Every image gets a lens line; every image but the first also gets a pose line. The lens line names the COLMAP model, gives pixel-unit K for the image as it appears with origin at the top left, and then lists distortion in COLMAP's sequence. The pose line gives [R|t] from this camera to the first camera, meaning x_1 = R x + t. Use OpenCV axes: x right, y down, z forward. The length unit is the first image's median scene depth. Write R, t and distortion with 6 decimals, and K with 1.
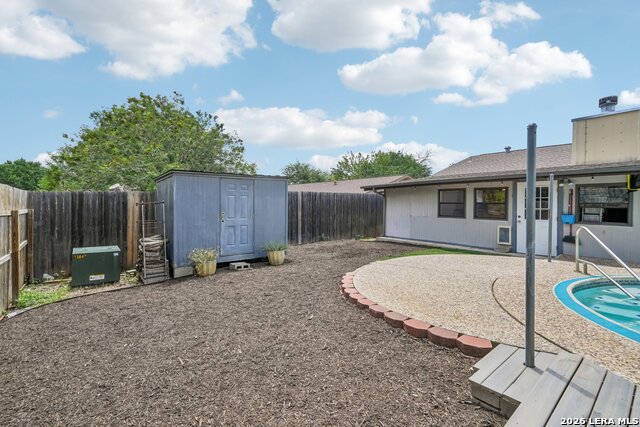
lens RADIAL K [[288.1, 0, 321.7], [0, 288.1, 209.3], [0, 0, 1]] dist [0.009005, 0.003075]
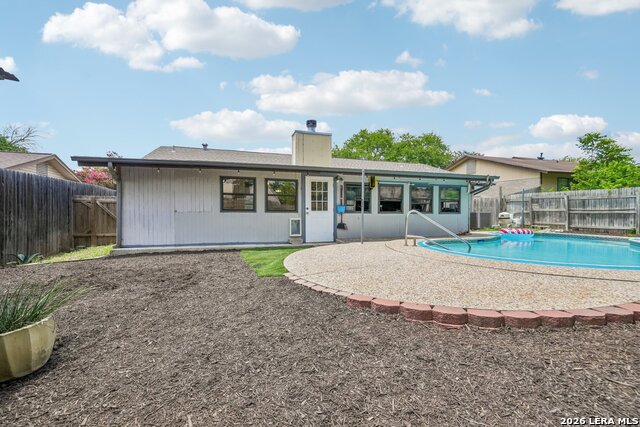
lens RADIAL K [[288.1, 0, 323.7], [0, 288.1, 221.8], [0, 0, 1]] dist [0.009005, 0.003075]
pose [[0.351455, -0.037577, 0.935451, -0.322224], [0.012127, 0.999293, 0.035585, 0.041940], [-0.936126, -0.001162, 0.351662, 0.652344]]
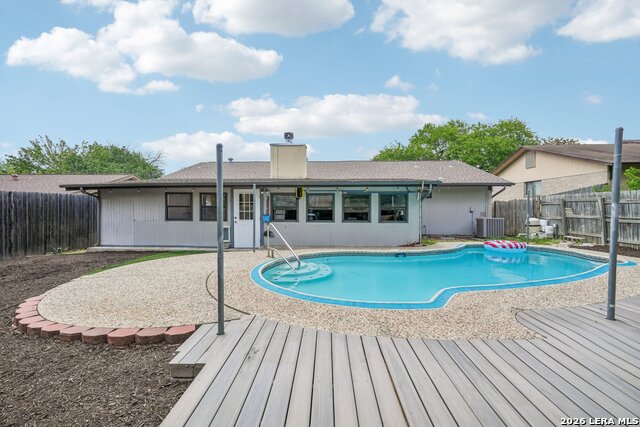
lens RADIAL K [[288.1, 0, 316.2], [0, 288.1, 212.6], [0, 0, 1]] dist [0.009005, 0.003075]
pose [[0.666554, -0.013806, 0.745329, 0.018793], [0.014670, 0.999878, 0.005401, 0.002565], [-0.745312, 0.007334, 0.666675, -0.049120]]
